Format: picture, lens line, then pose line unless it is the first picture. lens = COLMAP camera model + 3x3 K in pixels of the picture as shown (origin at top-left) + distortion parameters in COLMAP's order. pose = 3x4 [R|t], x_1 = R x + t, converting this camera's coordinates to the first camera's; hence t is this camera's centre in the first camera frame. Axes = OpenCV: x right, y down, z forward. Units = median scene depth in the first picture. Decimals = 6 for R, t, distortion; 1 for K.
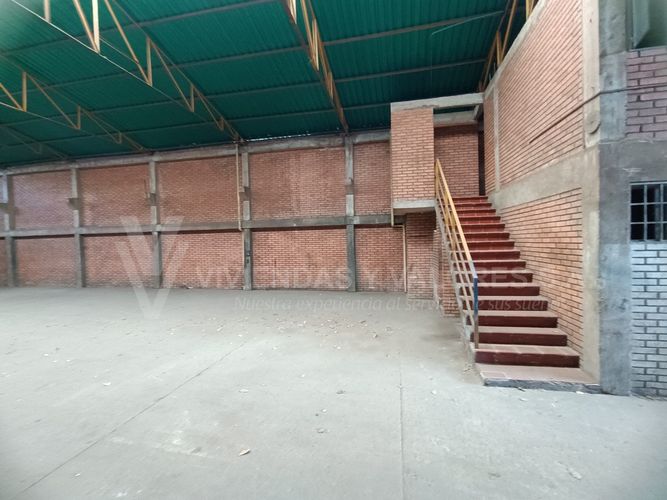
lens RADIAL K [[300.2, 0, 332.4], [0, 300.2, 248.6], [0, 0, 1]] dist [-0.023386, 0.011621]
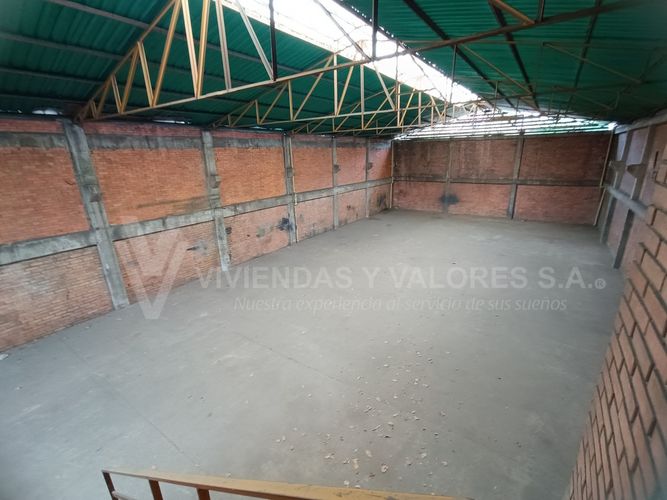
lens RADIAL K [[300.2, 0, 340.0], [0, 300.2, 249.6], [0, 0, 1]] dist [-0.023386, 0.011621]
pose [[-0.372267, 0.310410, -0.874679, 0.278633], [0.006873, 0.943310, 0.331841, -0.269351], [0.928100, 0.117522, -0.353297, 0.657229]]
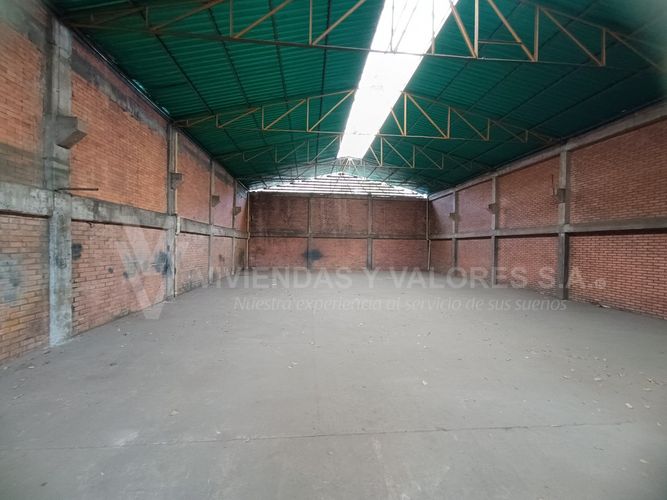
lens RADIAL K [[300.2, 0, 336.6], [0, 300.2, 249.5], [0, 0, 1]] dist [-0.023386, 0.011621]
pose [[0.296050, 0.040468, -0.954315, 0.036231], [-0.044771, 0.998592, 0.028457, -0.004811], [0.954123, 0.034301, 0.297445, 0.137372]]
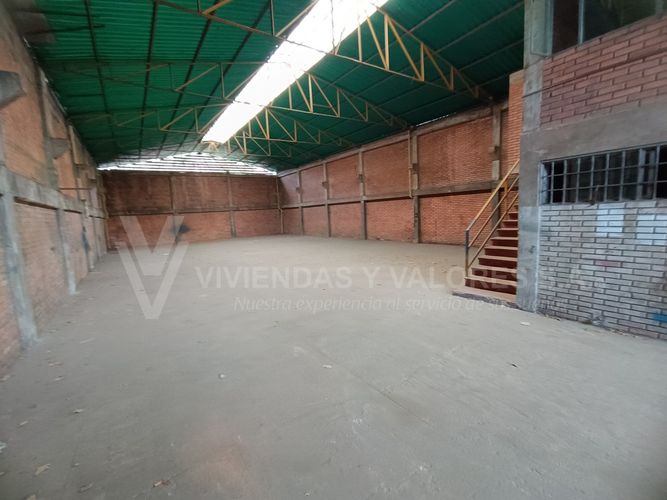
lens RADIAL K [[300.2, 0, 332.2], [0, 300.2, 247.4], [0, 0, 1]] dist [-0.023386, 0.011621]
pose [[0.717325, 0.066532, -0.693555, 0.376295], [0.018269, 0.993292, 0.114180, -0.000138], [0.696500, -0.094575, 0.711297, -0.198582]]
